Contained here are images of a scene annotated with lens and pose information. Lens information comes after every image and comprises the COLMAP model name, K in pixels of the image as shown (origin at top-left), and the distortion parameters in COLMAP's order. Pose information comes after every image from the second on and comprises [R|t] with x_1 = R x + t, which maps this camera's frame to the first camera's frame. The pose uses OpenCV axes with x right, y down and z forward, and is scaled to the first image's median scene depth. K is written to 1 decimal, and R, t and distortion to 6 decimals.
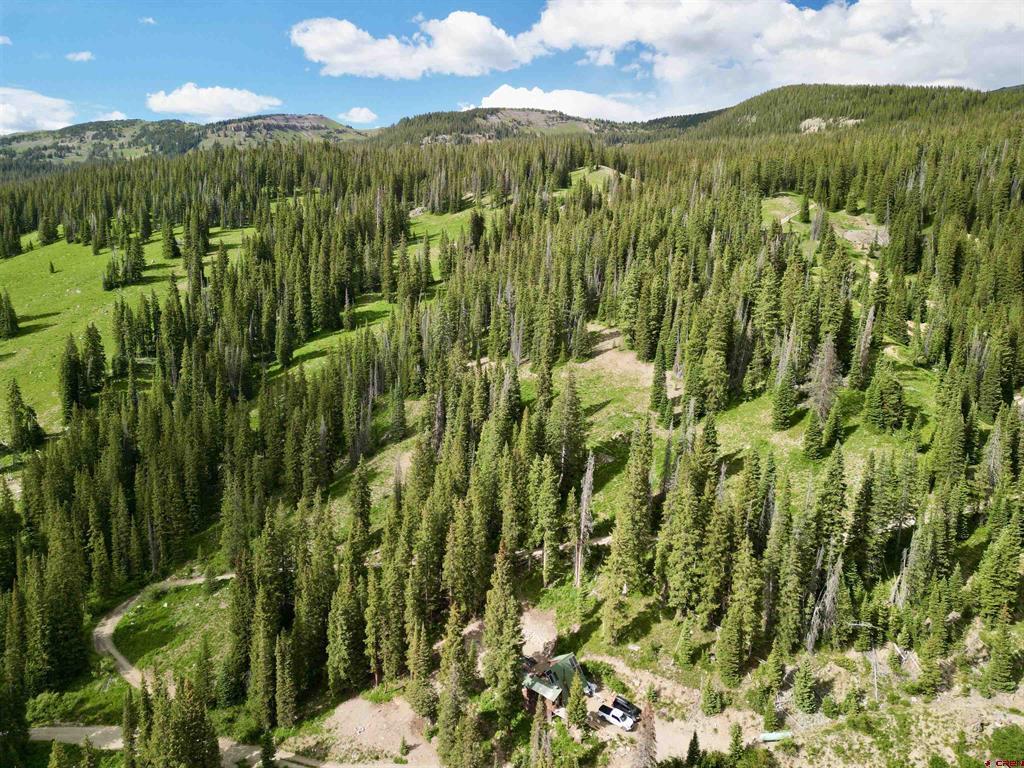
lens RADIAL K [[717.4, 0, 515.1], [0, 717.4, 387.1], [0, 0, 1]] dist [0.052514, -0.043582]
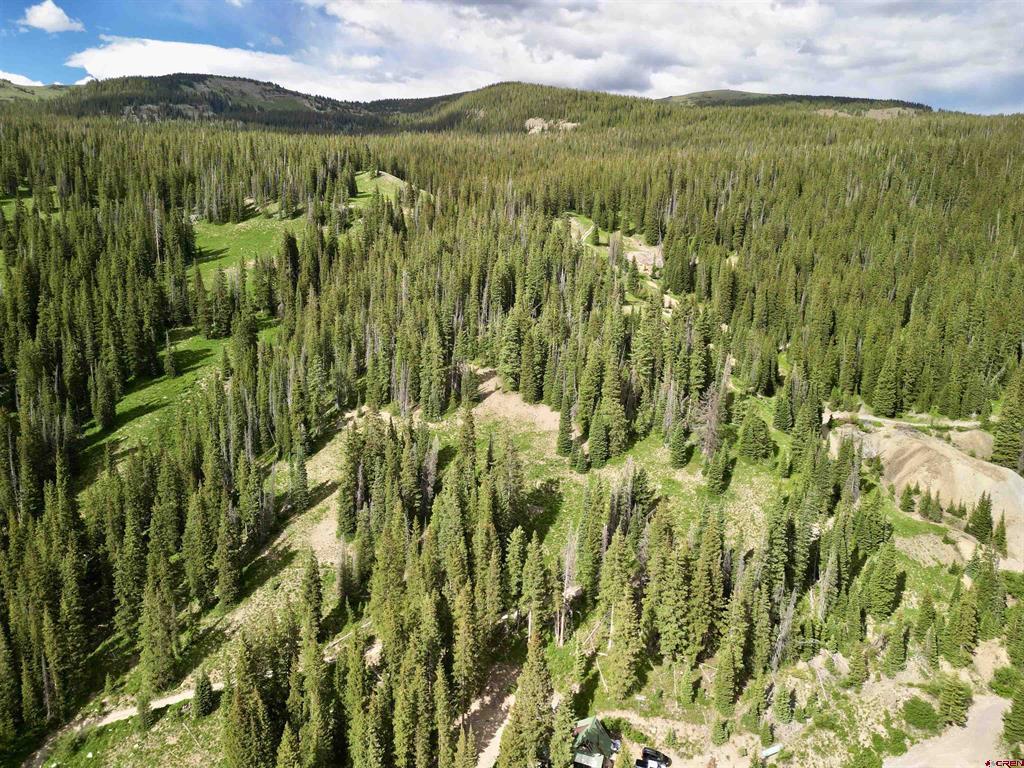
lens RADIAL K [[717.4, 0, 513.4], [0, 717.4, 378.9], [0, 0, 1]] dist [0.052514, -0.043582]
pose [[0.928012, -0.071964, 0.365533, -0.294236], [0.063413, 0.997361, 0.035362, -0.140505], [-0.367113, -0.009637, 0.930126, 0.016746]]
